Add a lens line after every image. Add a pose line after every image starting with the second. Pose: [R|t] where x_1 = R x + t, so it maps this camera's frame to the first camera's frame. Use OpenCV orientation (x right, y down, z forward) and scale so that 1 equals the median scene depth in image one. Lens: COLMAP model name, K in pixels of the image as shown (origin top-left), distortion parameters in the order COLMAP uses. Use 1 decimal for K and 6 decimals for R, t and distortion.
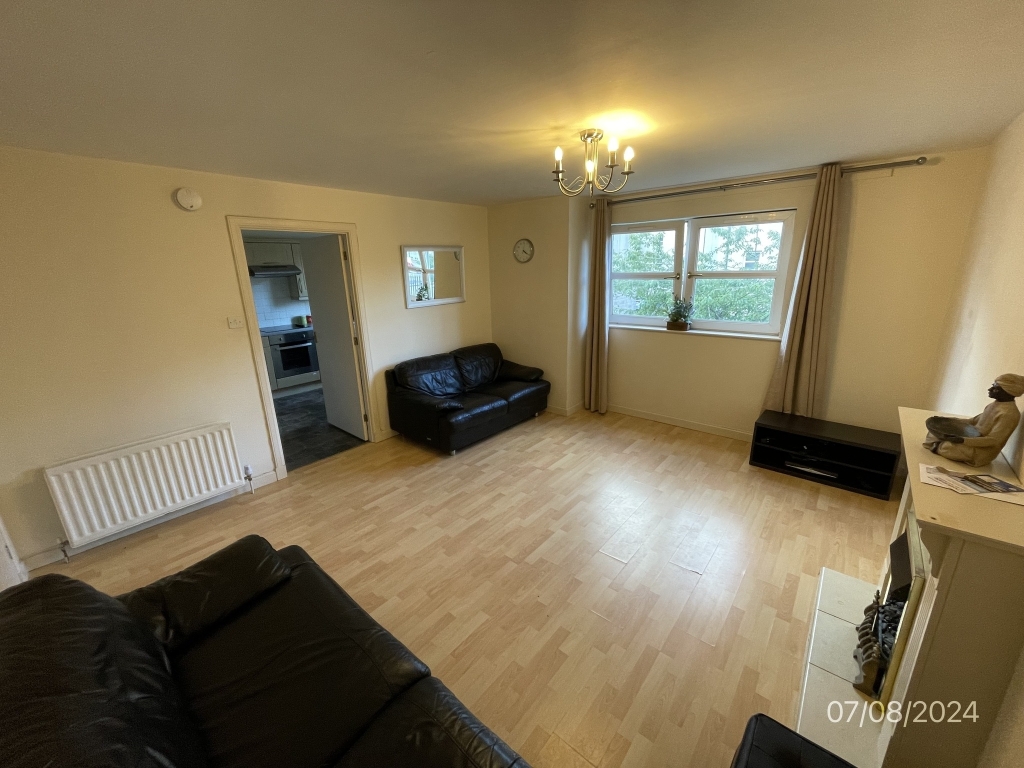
lens RADIAL K [[412.7, 0, 509.0], [0, 412.7, 381.1], [0, 0, 1]] dist [-0.006705, 0.000115]
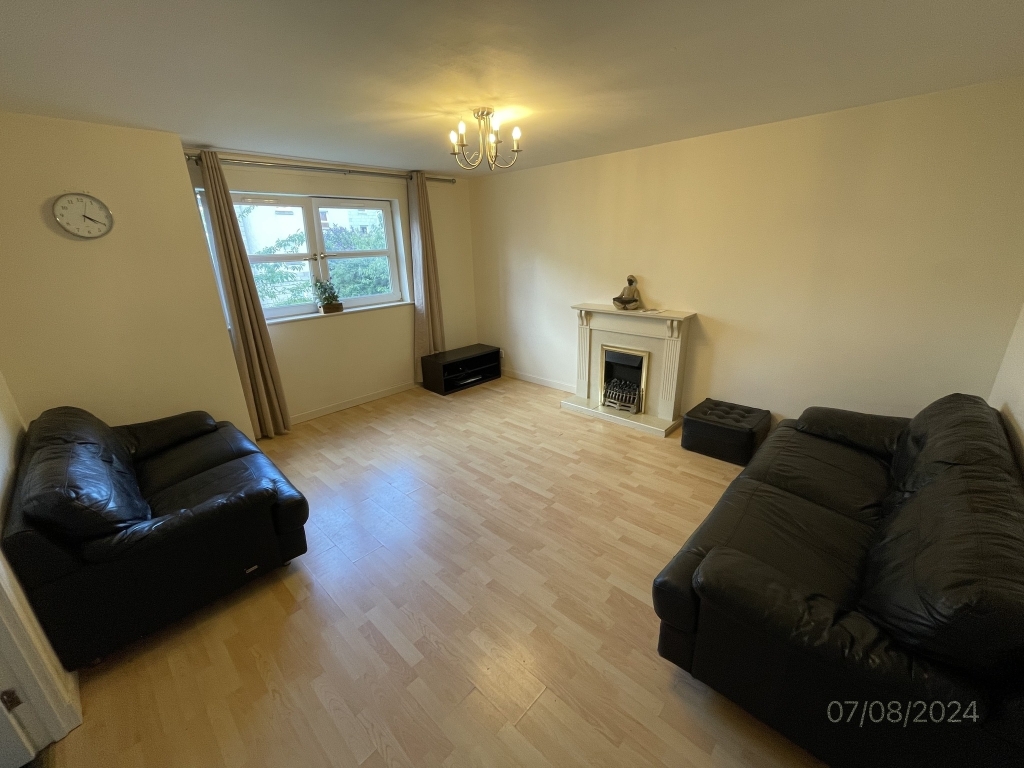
lens RADIAL K [[412.7, 0, 514.1], [0, 412.7, 379.4], [0, 0, 1]] dist [-0.006705, 0.000115]
pose [[0.048475, -0.289680, 0.955895, -0.681095], [0.295477, 0.918345, 0.263316, -0.133203], [-0.954119, 0.269681, 0.130110, 0.623350]]
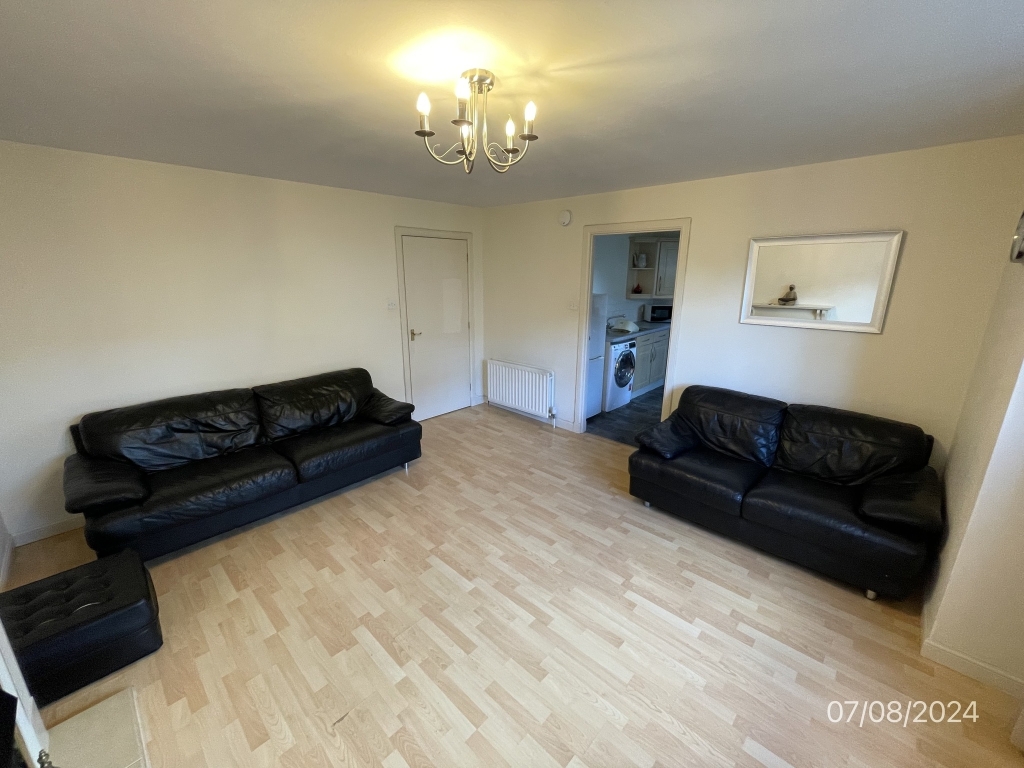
lens RADIAL K [[412.7, 0, 513.6], [0, 412.7, 386.3], [0, 0, 1]] dist [-0.006705, 0.000115]
pose [[-0.050997, 0.295809, -0.953885, 0.636360], [-0.272917, 0.914644, 0.298231, -0.222108], [0.960685, 0.275541, 0.034087, 0.754801]]
